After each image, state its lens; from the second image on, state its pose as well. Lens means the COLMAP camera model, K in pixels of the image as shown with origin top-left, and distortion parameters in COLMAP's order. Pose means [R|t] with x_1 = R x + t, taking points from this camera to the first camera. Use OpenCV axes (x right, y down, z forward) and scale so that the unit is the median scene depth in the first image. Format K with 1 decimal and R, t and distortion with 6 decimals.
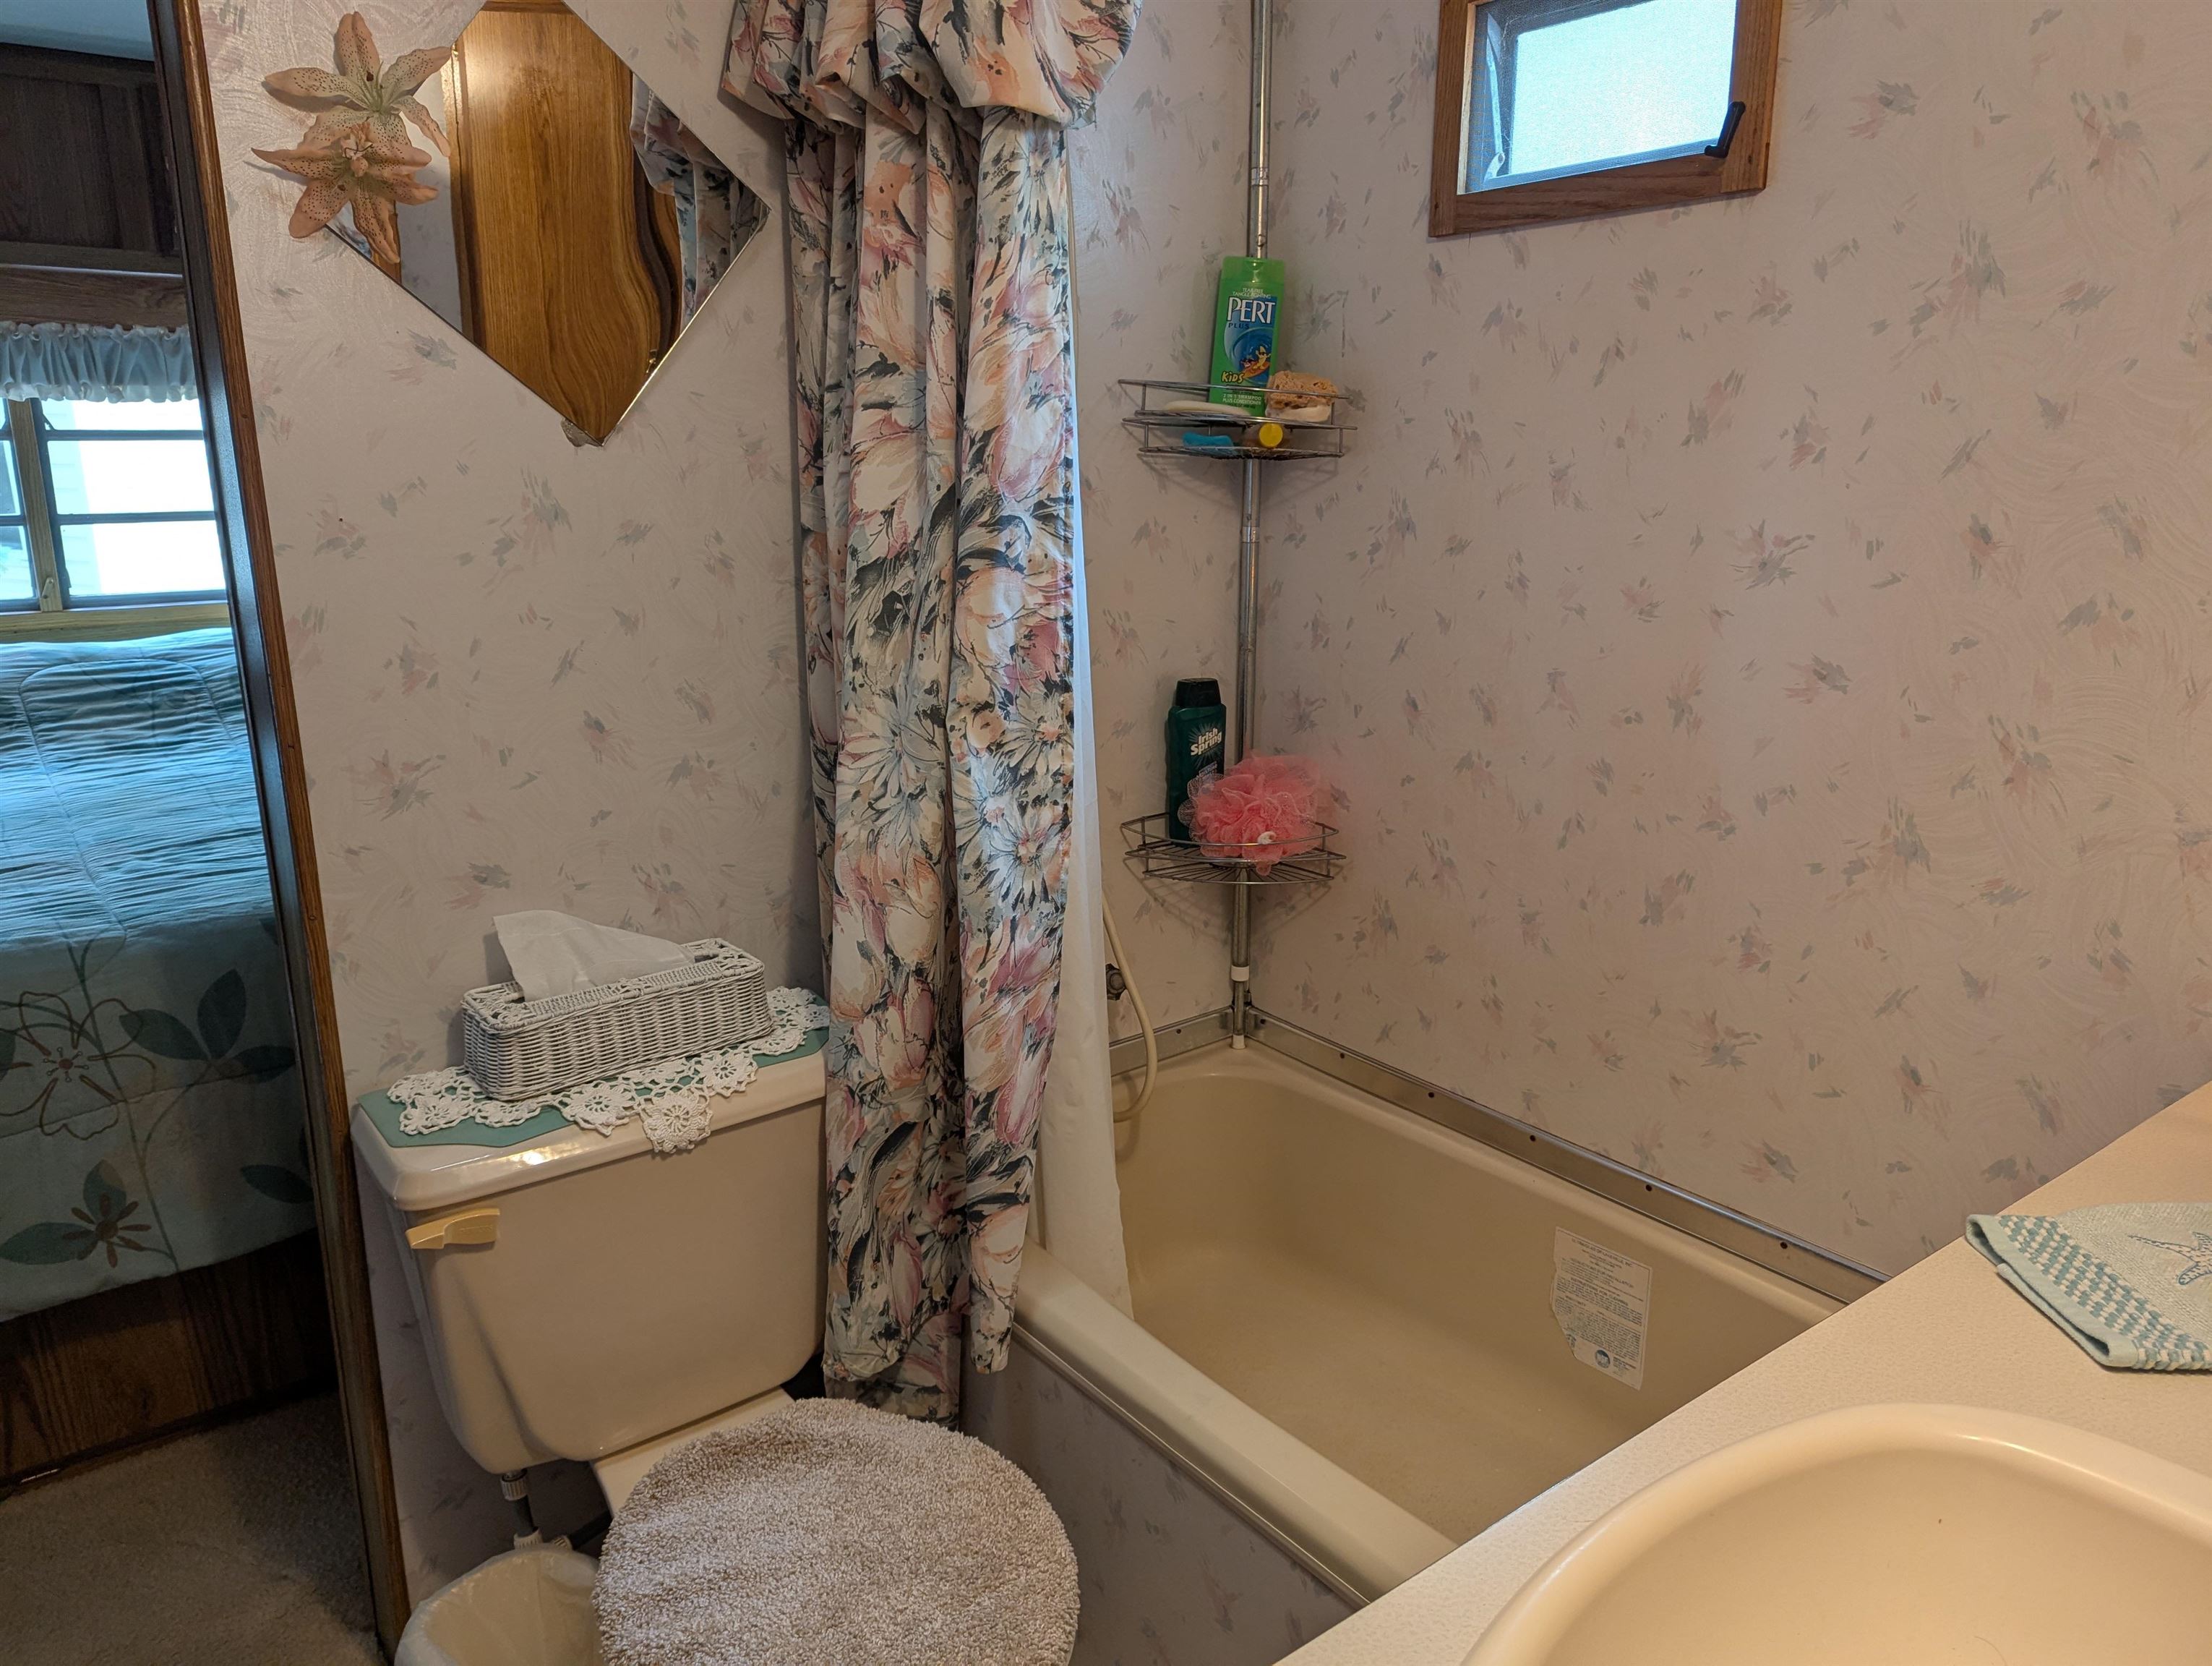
lens RADIAL K [[1537.1, 0, 1106.0], [0, 1537.1, 833.0], [0, 0, 1]] dist [0.048378, -0.046255]
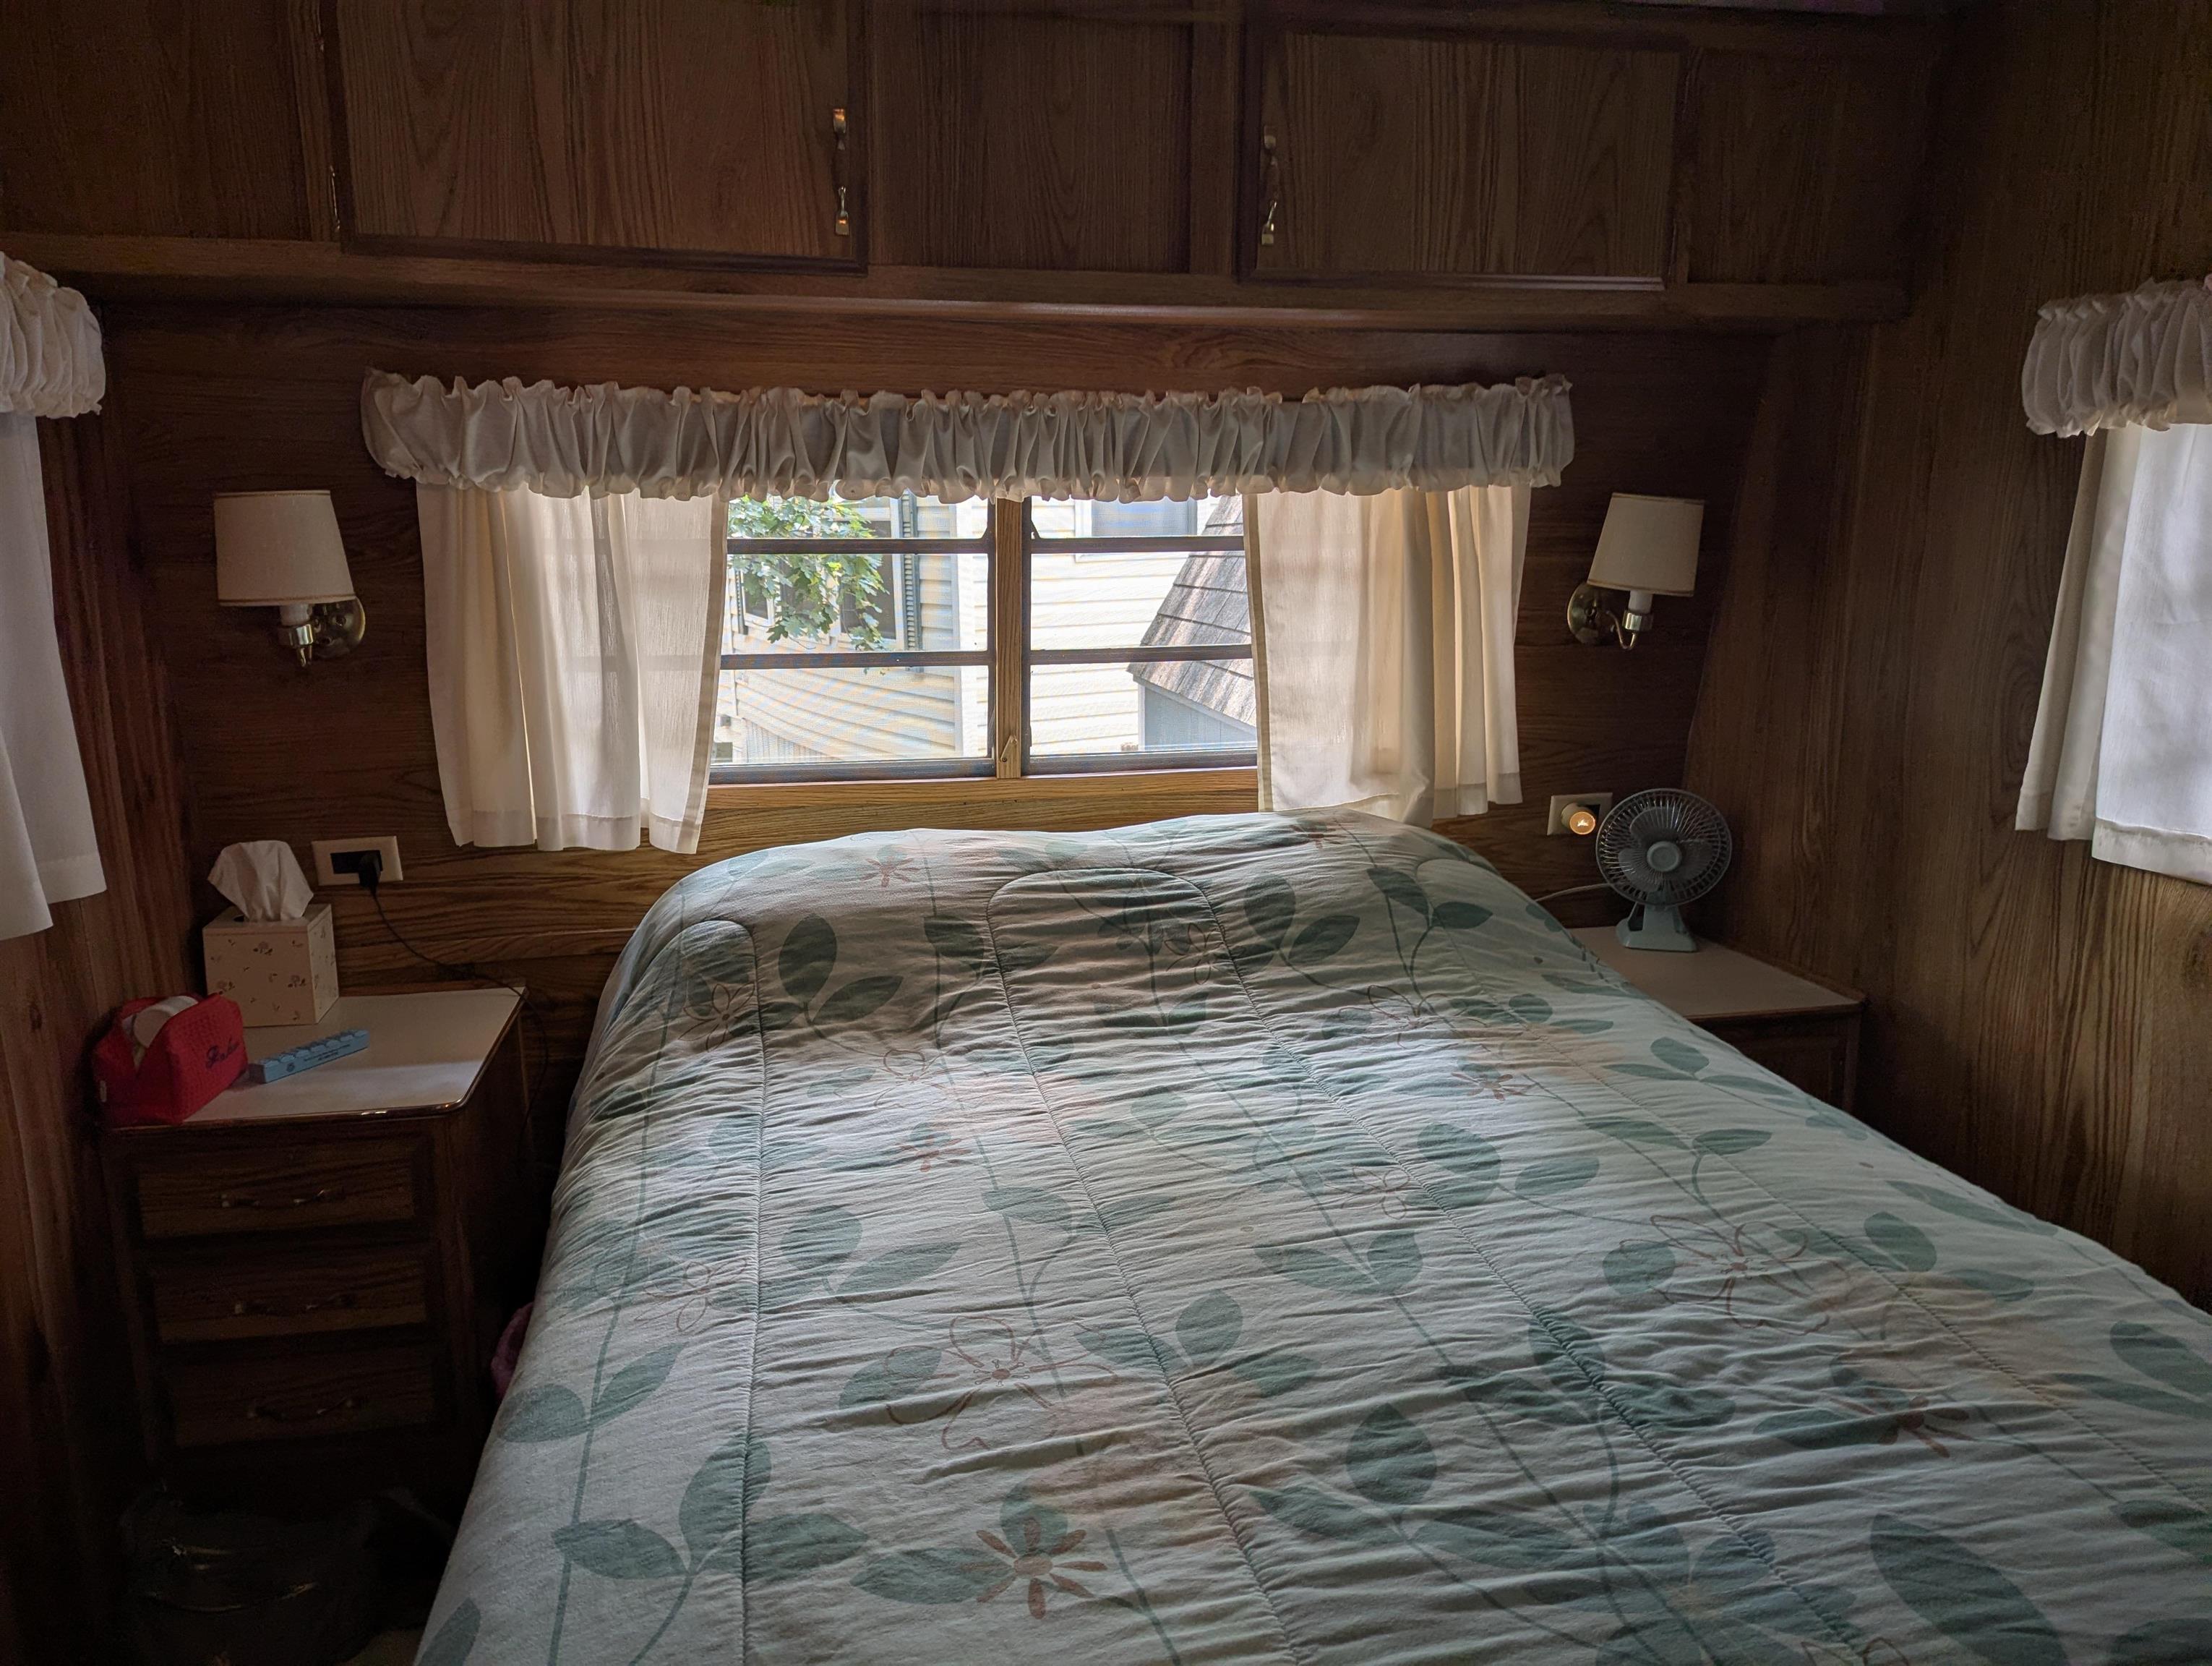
lens RADIAL K [[1567.1, 0, 1106.0], [0, 1567.1, 833.0], [0, 0, 1]] dist [0.074570, -0.055300]
pose [[0.902882, 0.078003, -0.422753, -0.643248], [-0.098182, 0.994825, -0.026132, -0.207017], [0.418527, 0.065100, 0.905868, 0.692774]]
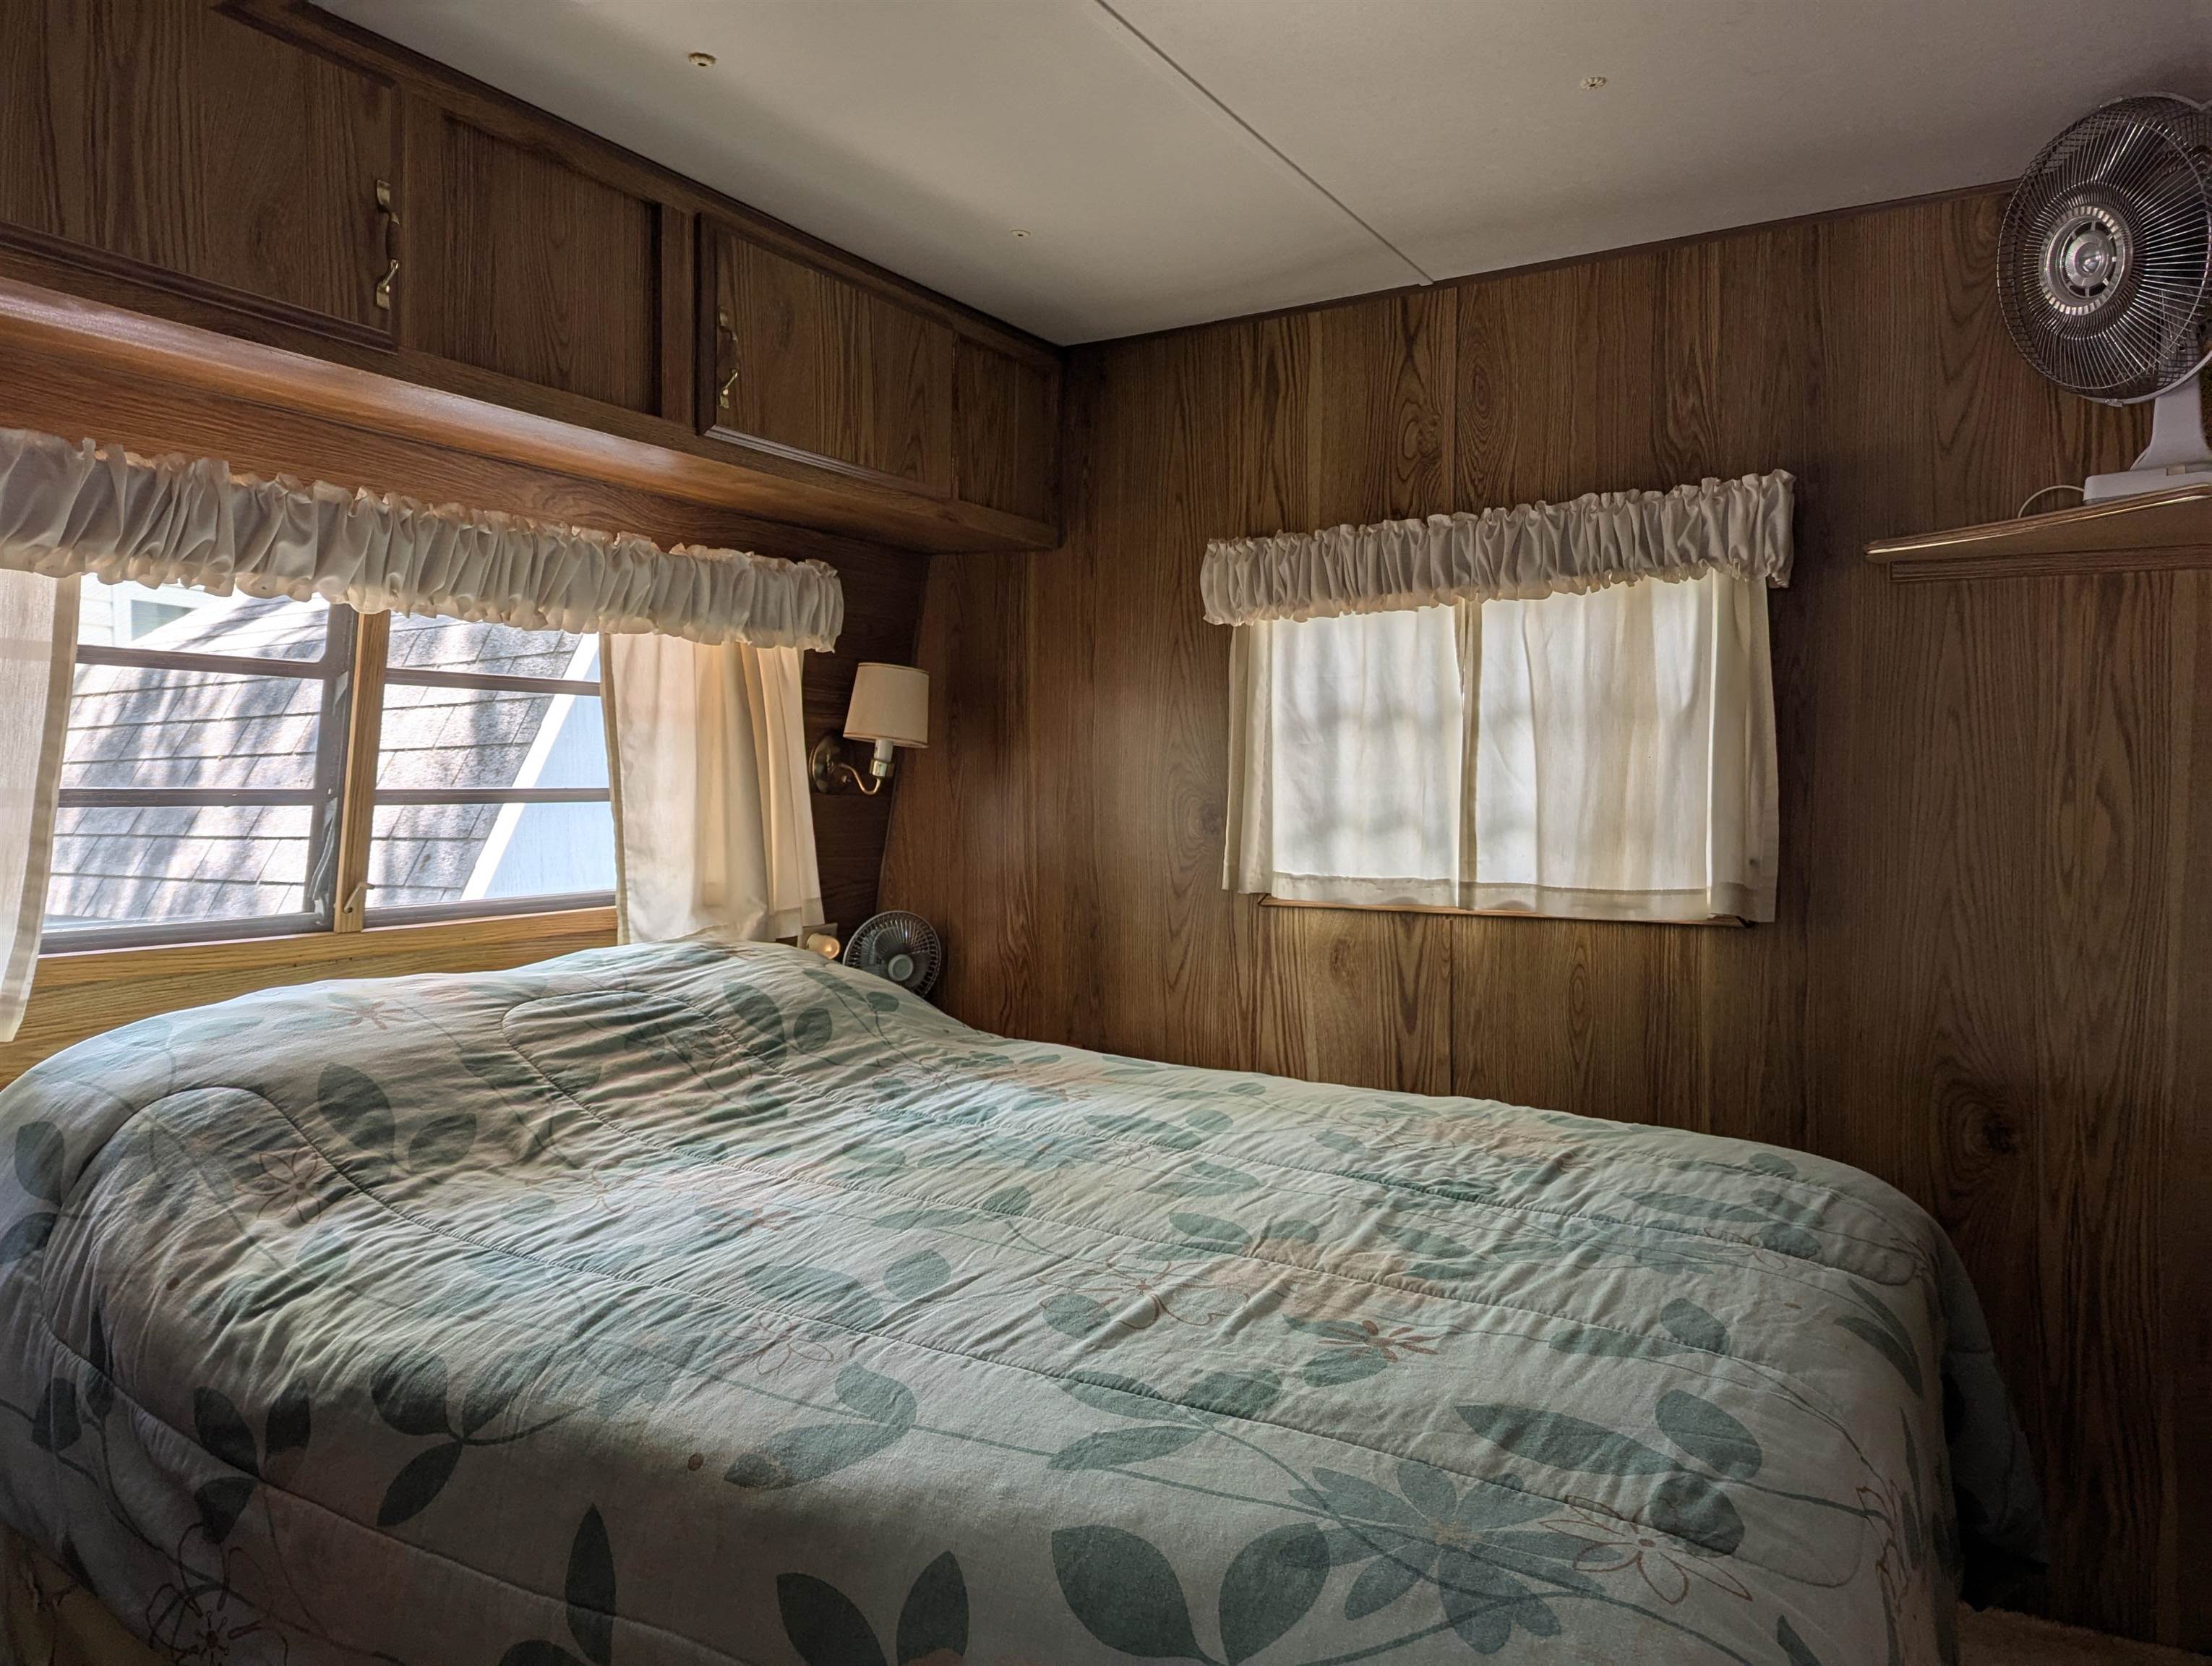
lens RADIAL K [[1557.9, 0, 1097.7], [0, 1557.9, 829.7], [0, 0, 1]] dist [0.060915, -0.071852]
pose [[0.925265, -0.012317, 0.379122, -1.301042], [0.094027, 0.975726, -0.197780, -0.048974], [-0.367483, 0.218646, 0.903963, 0.561666]]
